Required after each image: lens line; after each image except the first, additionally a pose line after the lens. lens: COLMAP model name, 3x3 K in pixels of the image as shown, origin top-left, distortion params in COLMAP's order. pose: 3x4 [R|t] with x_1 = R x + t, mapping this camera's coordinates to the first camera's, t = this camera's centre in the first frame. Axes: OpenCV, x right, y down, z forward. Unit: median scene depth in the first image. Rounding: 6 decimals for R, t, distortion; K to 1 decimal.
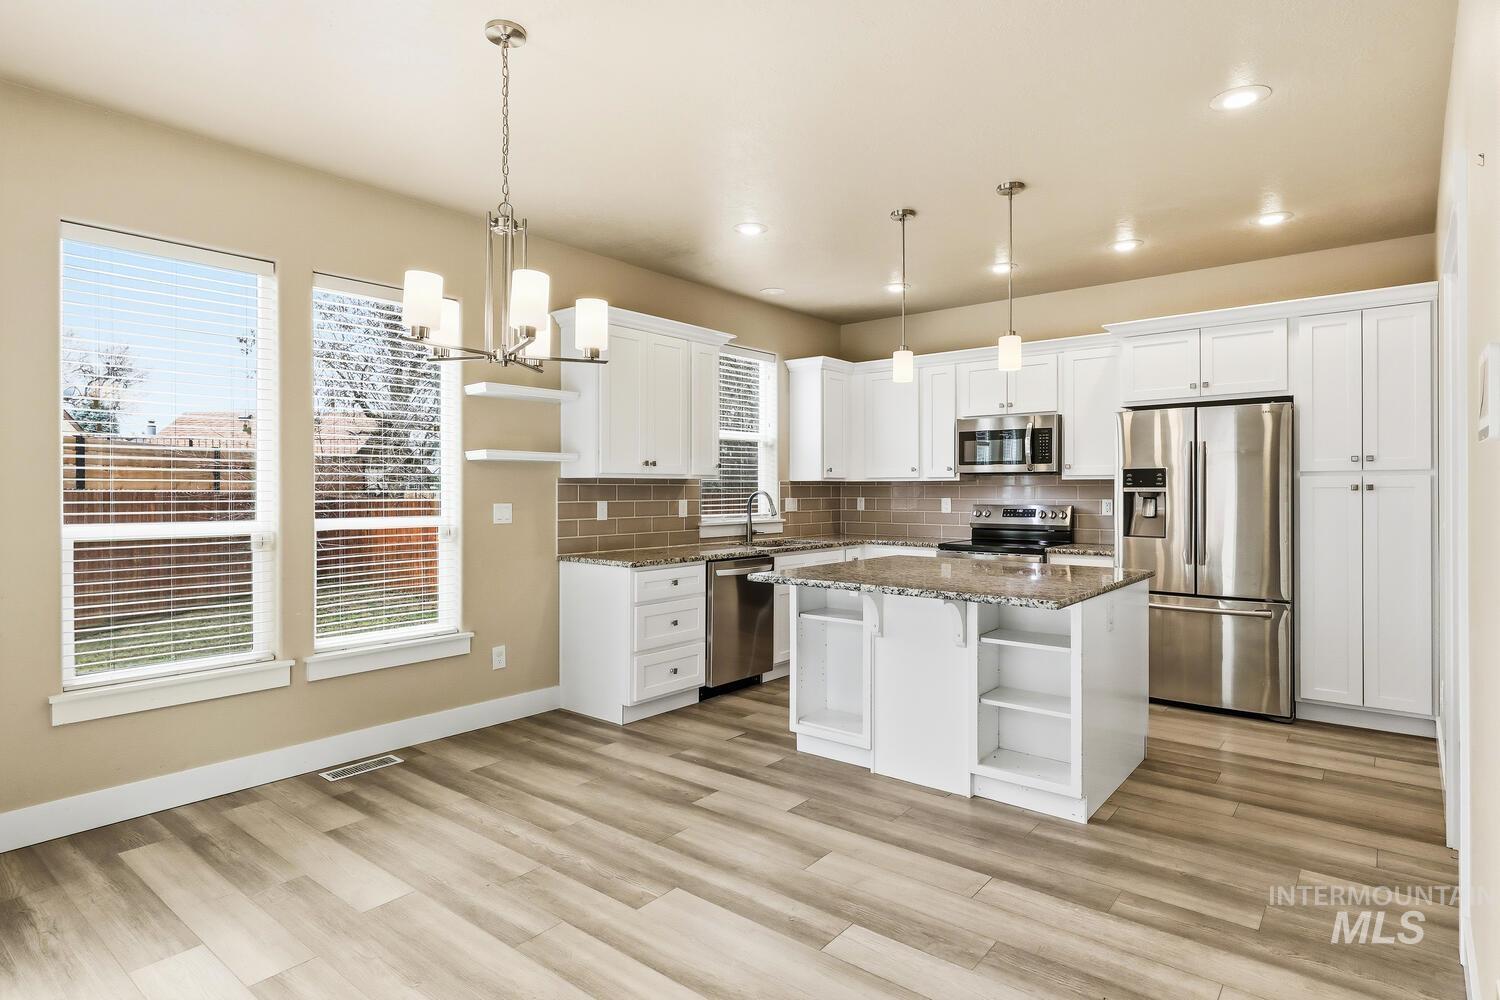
lens RADIAL K [[819.9, 0, 788.3], [0, 819.9, 488.5], [0, 0, 1]] dist [0.004540, -0.000052]
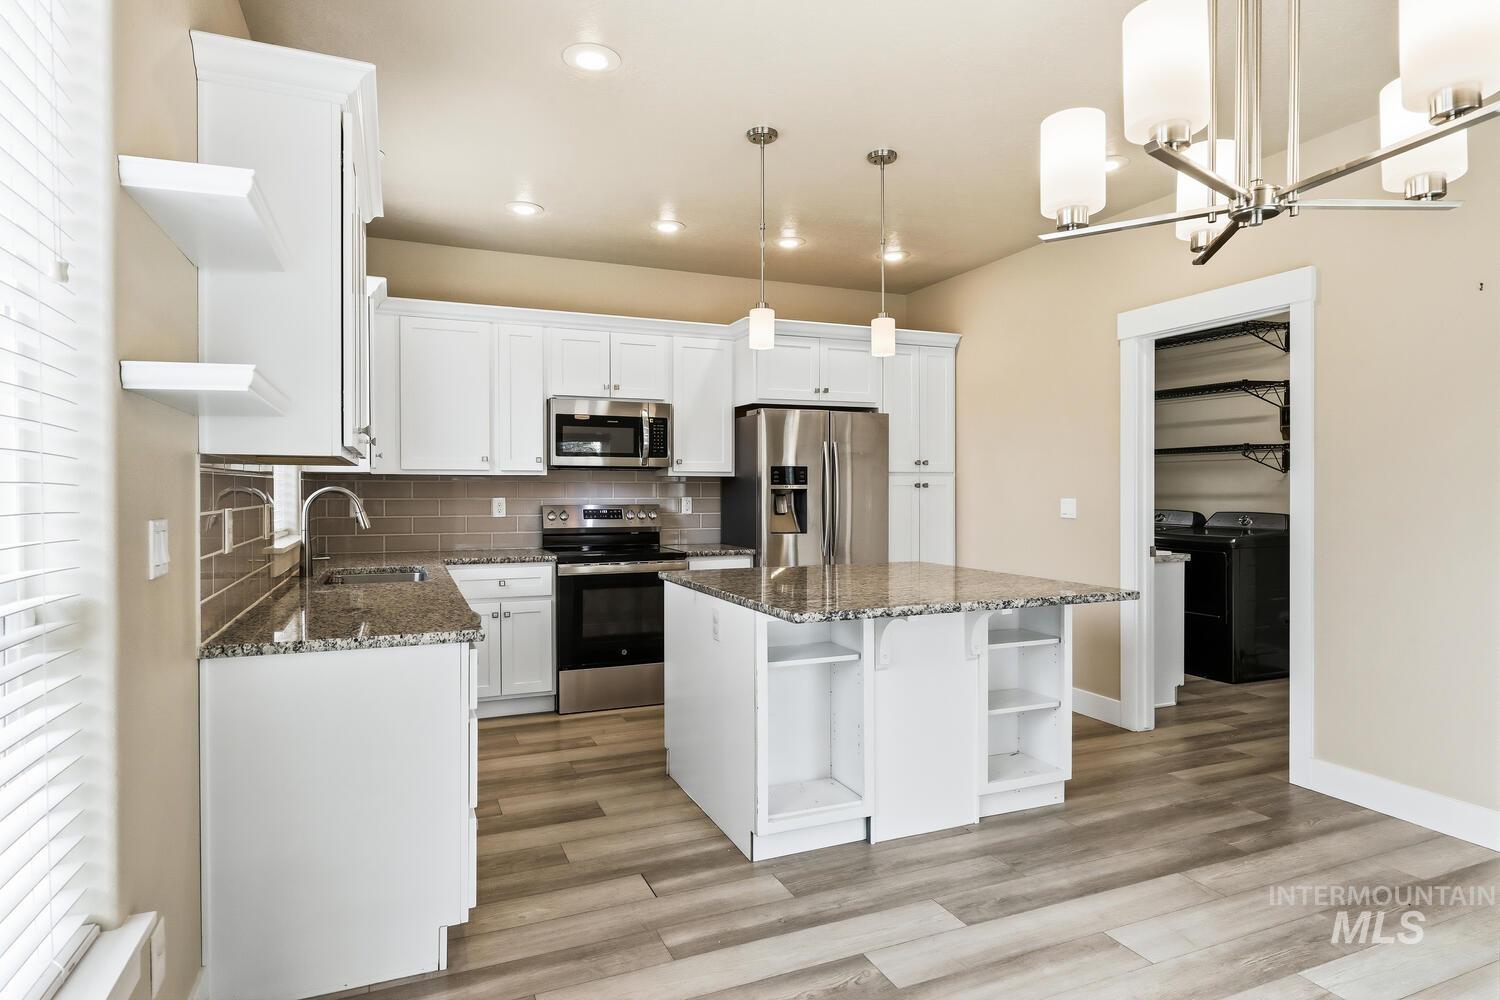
lens RADIAL K [[819.9, 0, 788.3], [0, 819.9, 488.5], [0, 0, 1]] dist [0.004540, -0.000052]
pose [[0.472971, 0.000053, 0.881078, -0.607465], [-0.001180, 0.999999, 0.000573, 0.003710], [-0.881077, -0.001310, 0.472971, 0.670344]]
